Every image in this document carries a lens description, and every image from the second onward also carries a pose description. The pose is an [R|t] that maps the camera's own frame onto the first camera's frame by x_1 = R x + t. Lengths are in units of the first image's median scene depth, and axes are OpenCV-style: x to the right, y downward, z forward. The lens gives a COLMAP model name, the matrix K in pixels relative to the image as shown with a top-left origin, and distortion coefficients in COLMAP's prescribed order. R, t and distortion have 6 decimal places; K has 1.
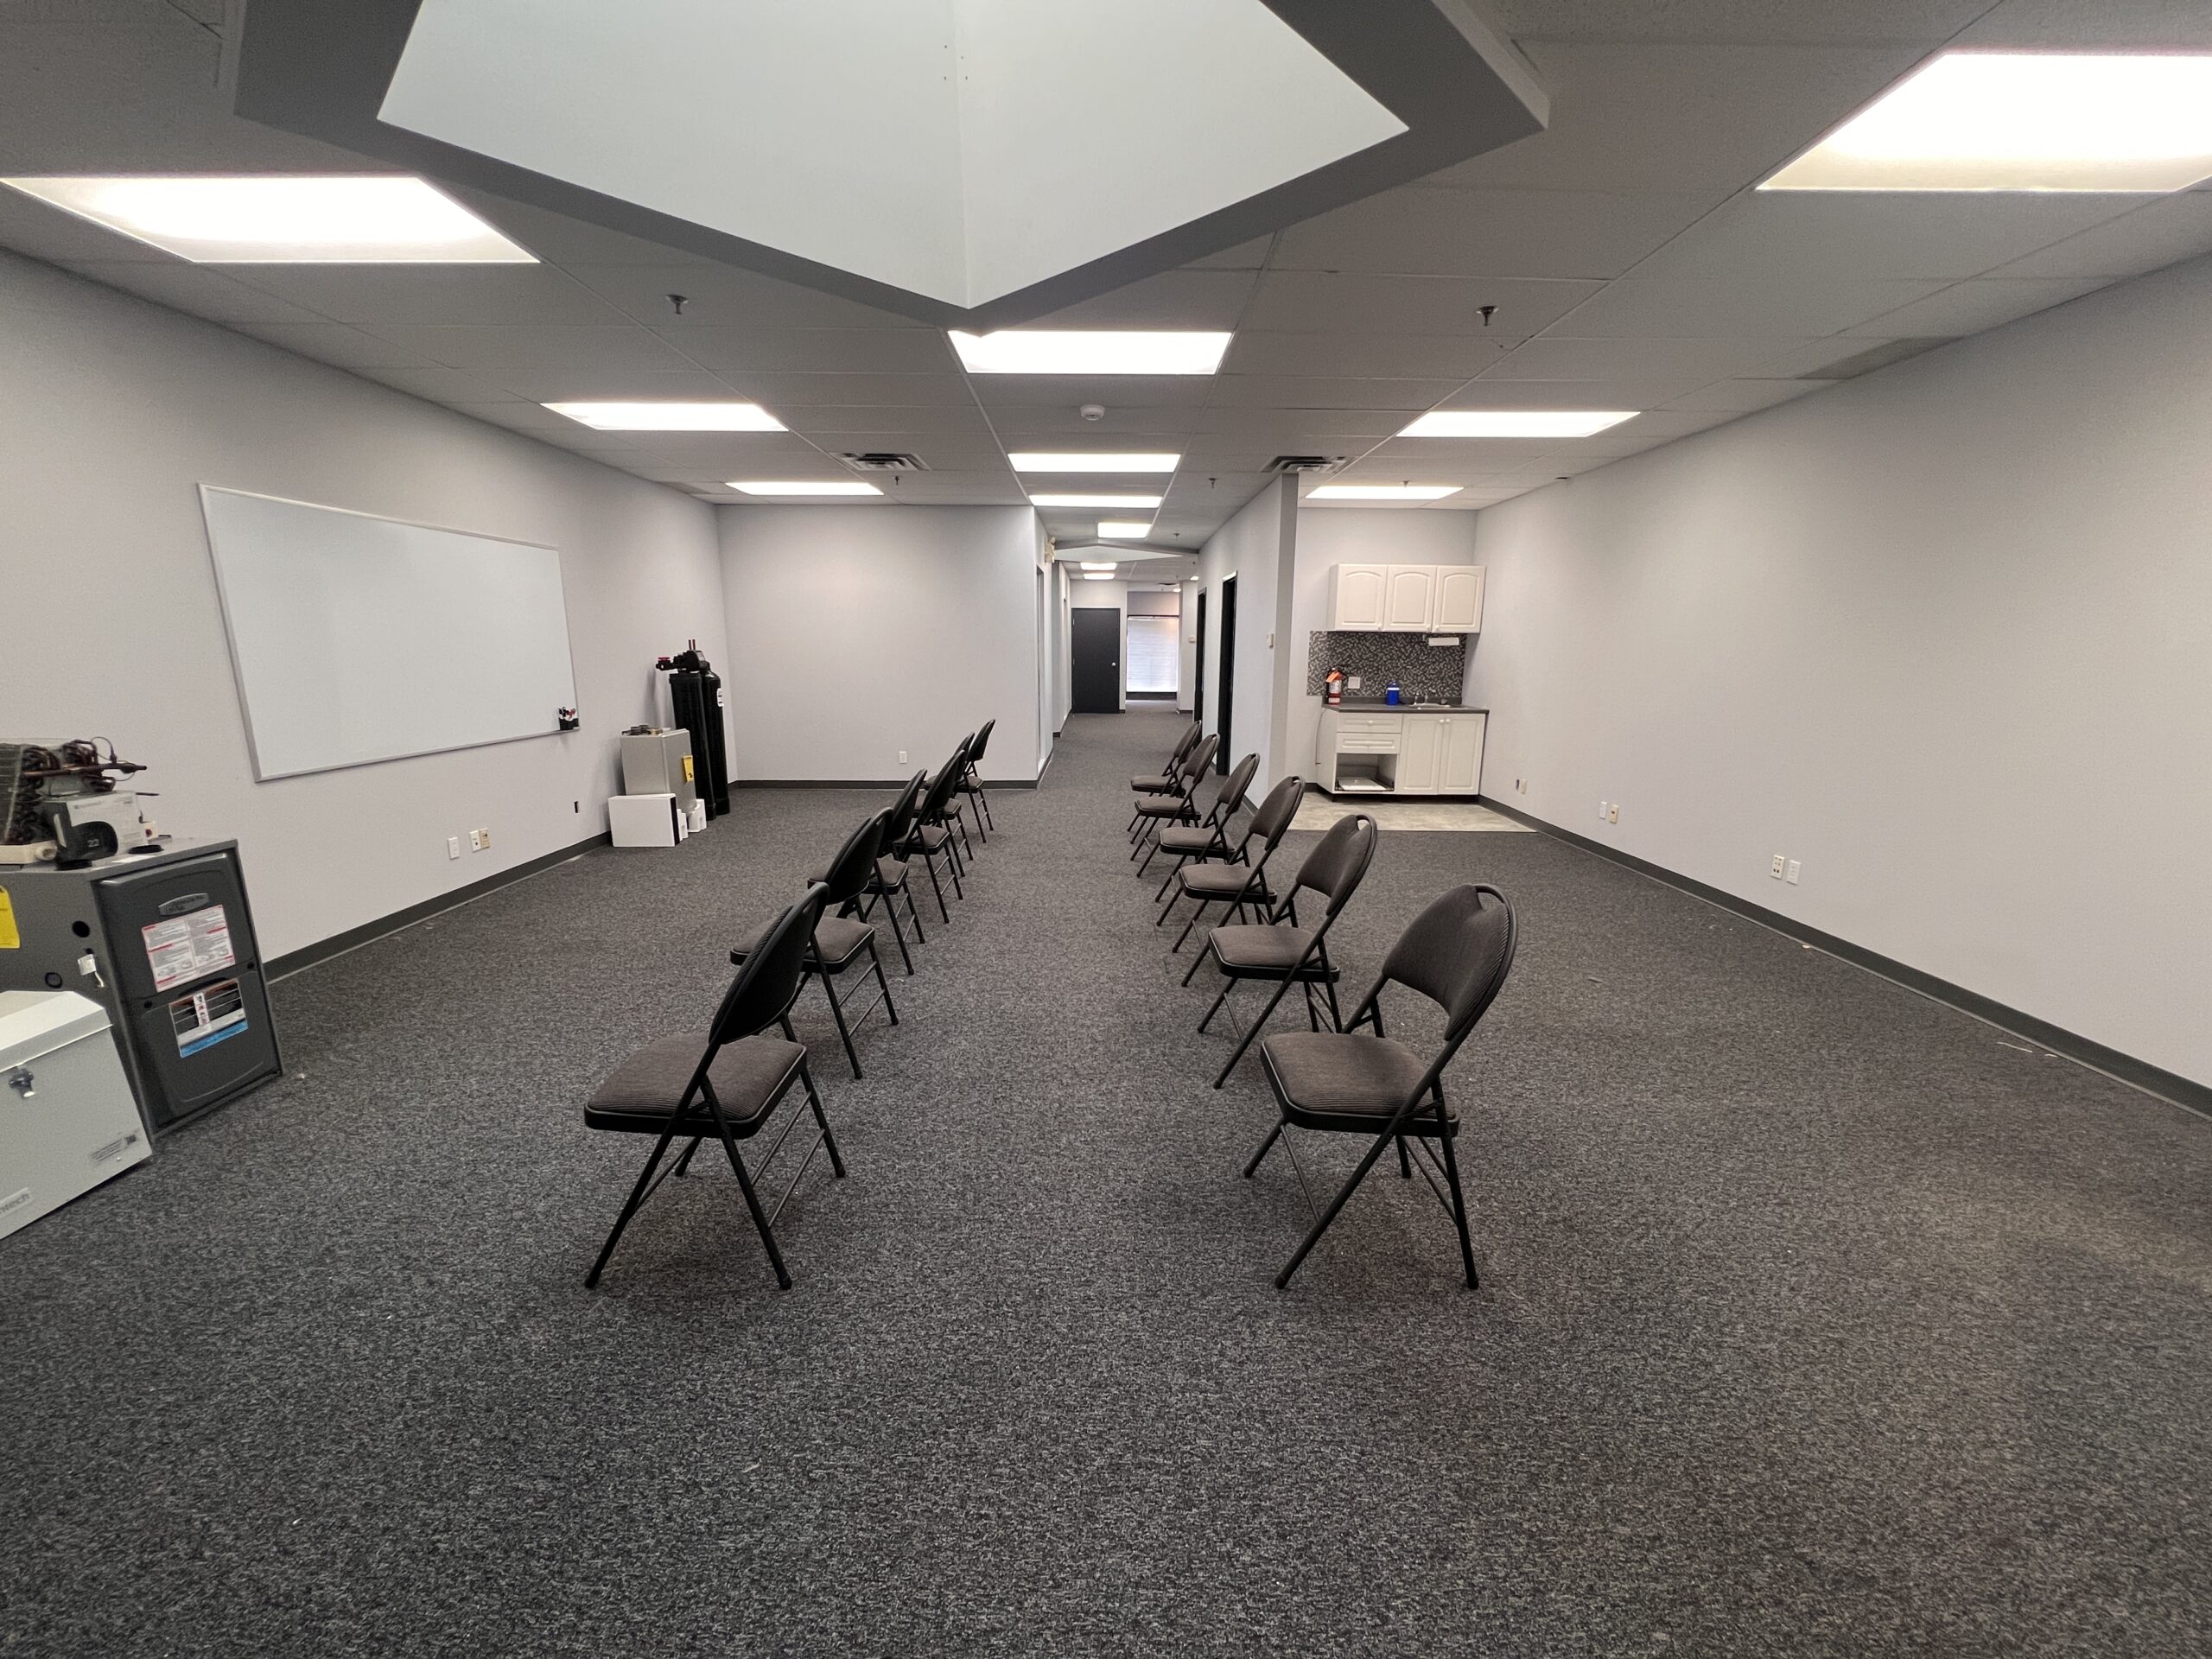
lens RADIAL K [[881.2, 0, 1113.7], [0, 881.2, 837.9], [0, 0, 1]] dist [0.000323, -0.000086]
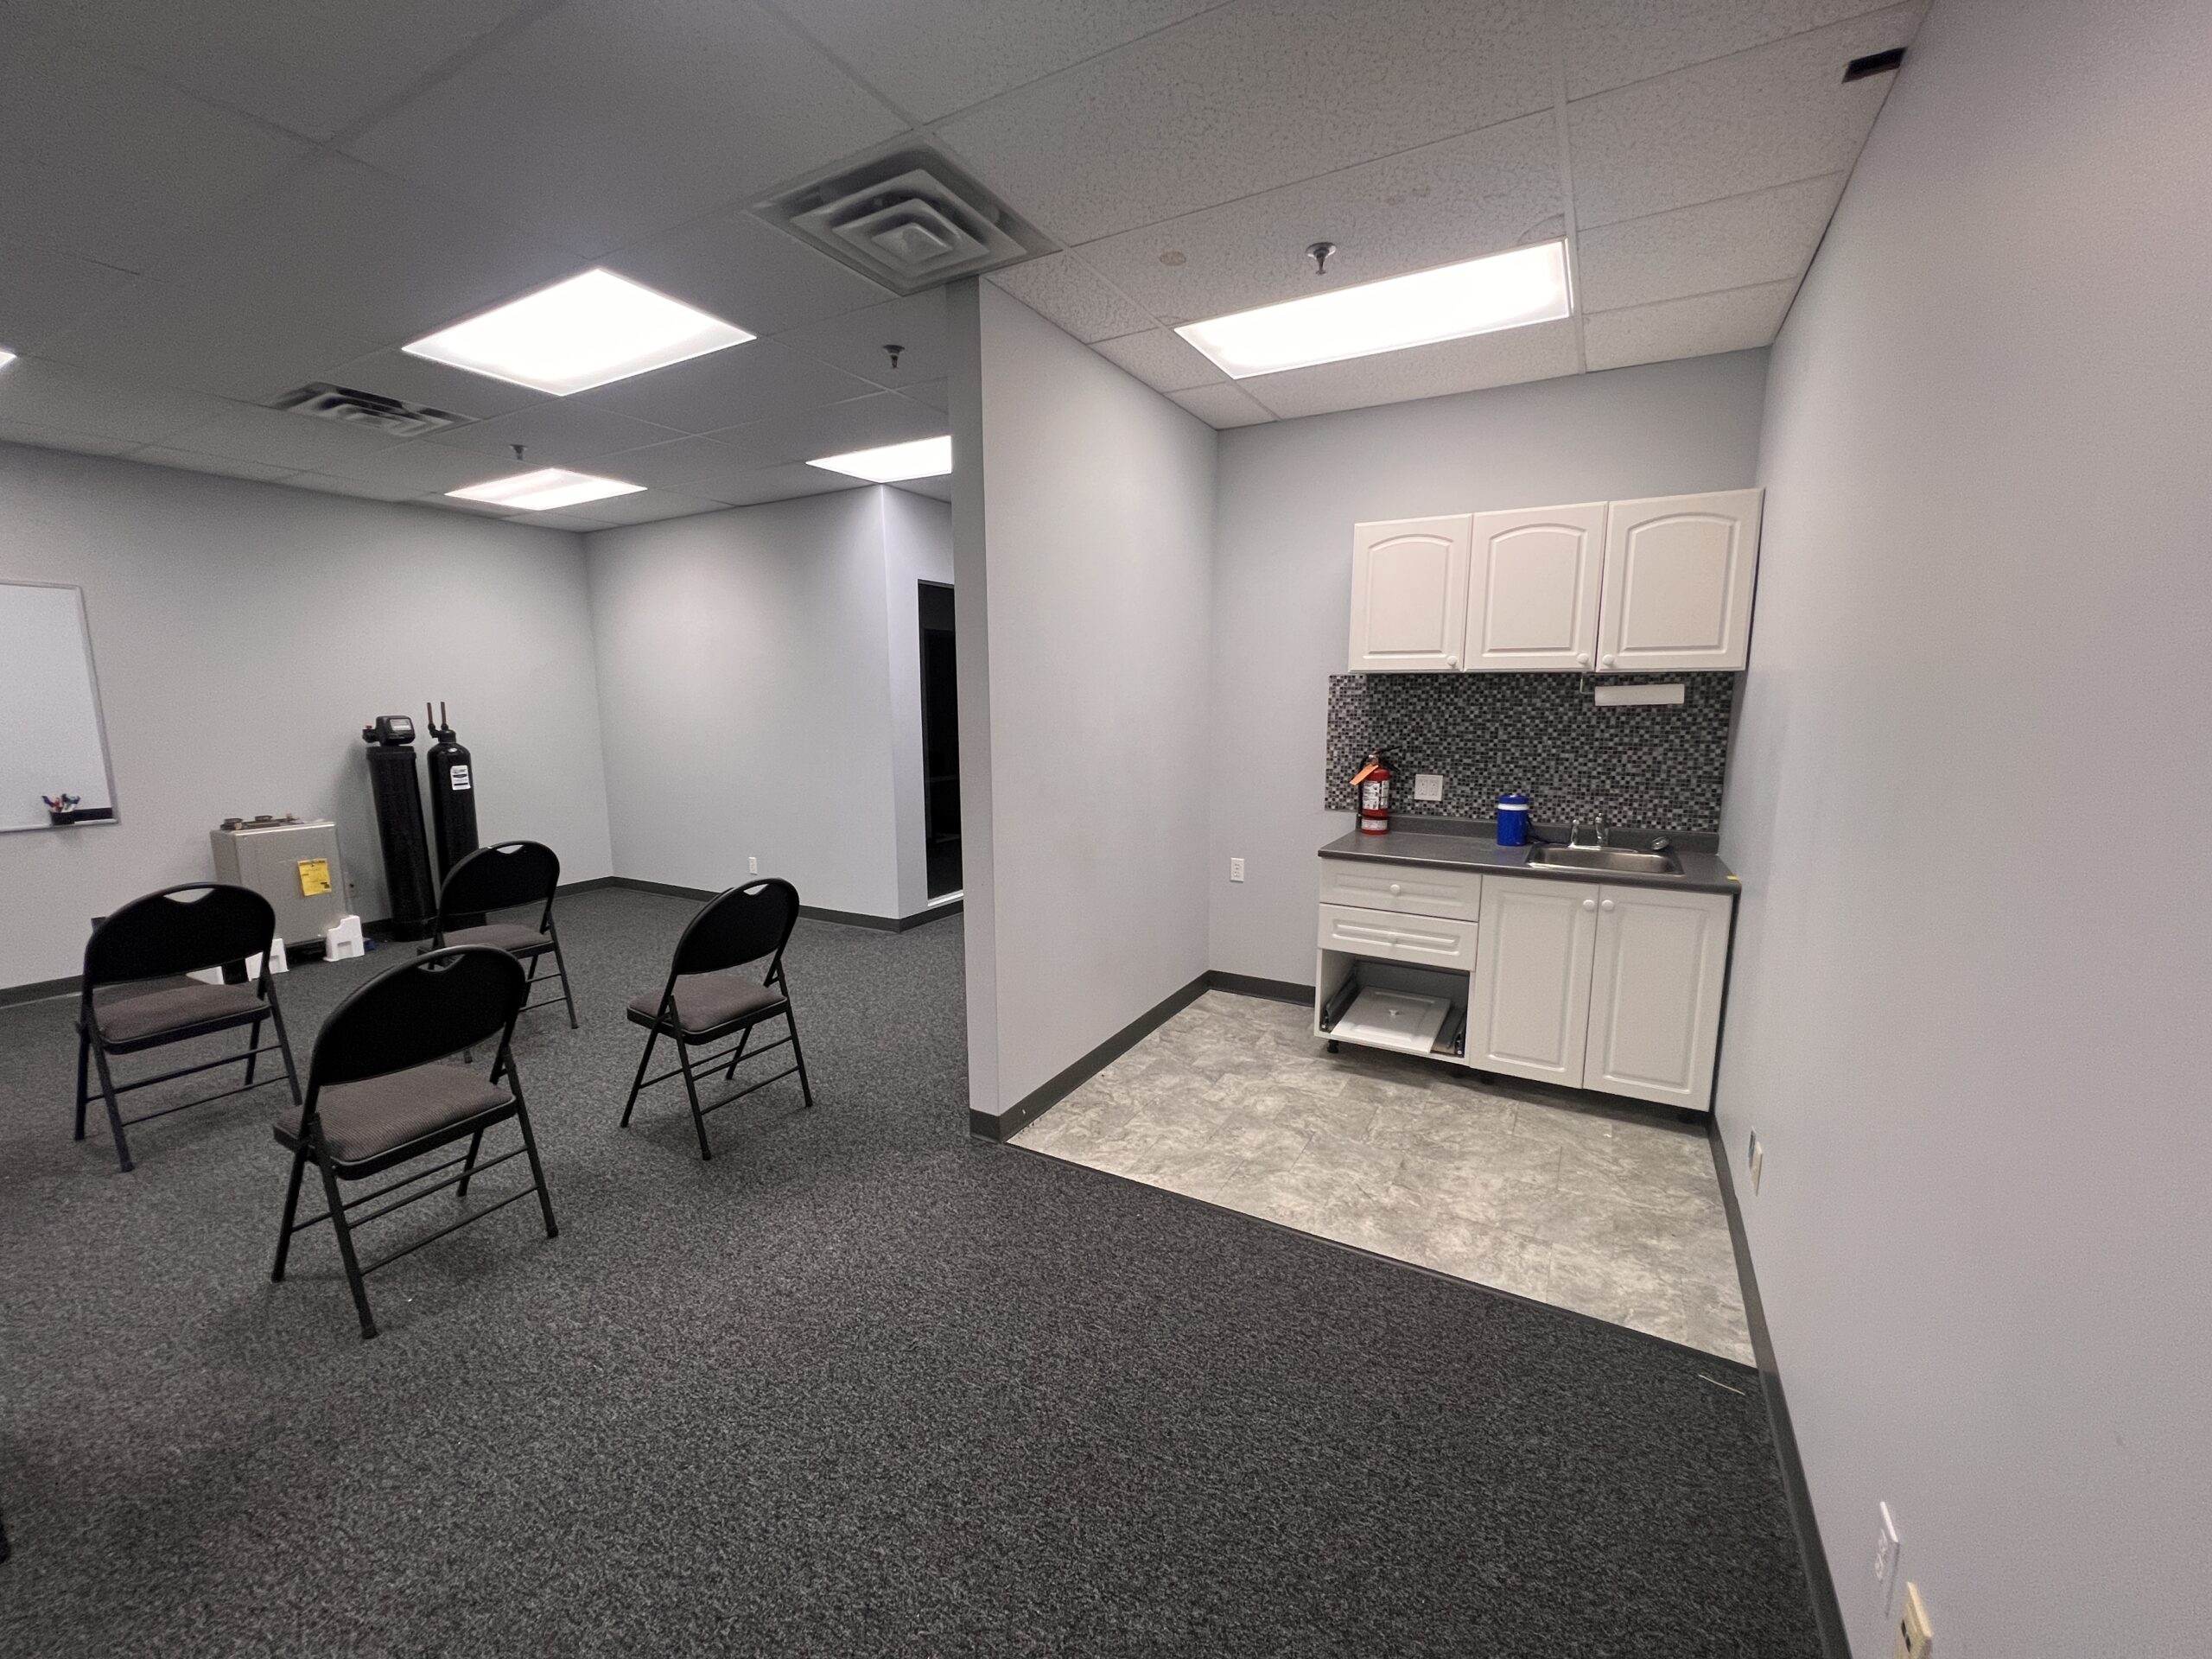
lens RADIAL K [[881.2, 0, 1098.2], [0, 881.2, 833.2], [0, 0, 1]] dist [0.000323, -0.000086]
pose [[0.852671, 0.070264, -0.517703, 0.375025], [-0.103359, 0.994017, -0.035324, -0.124173], [0.512123, 0.083629, 0.854831, 0.553085]]
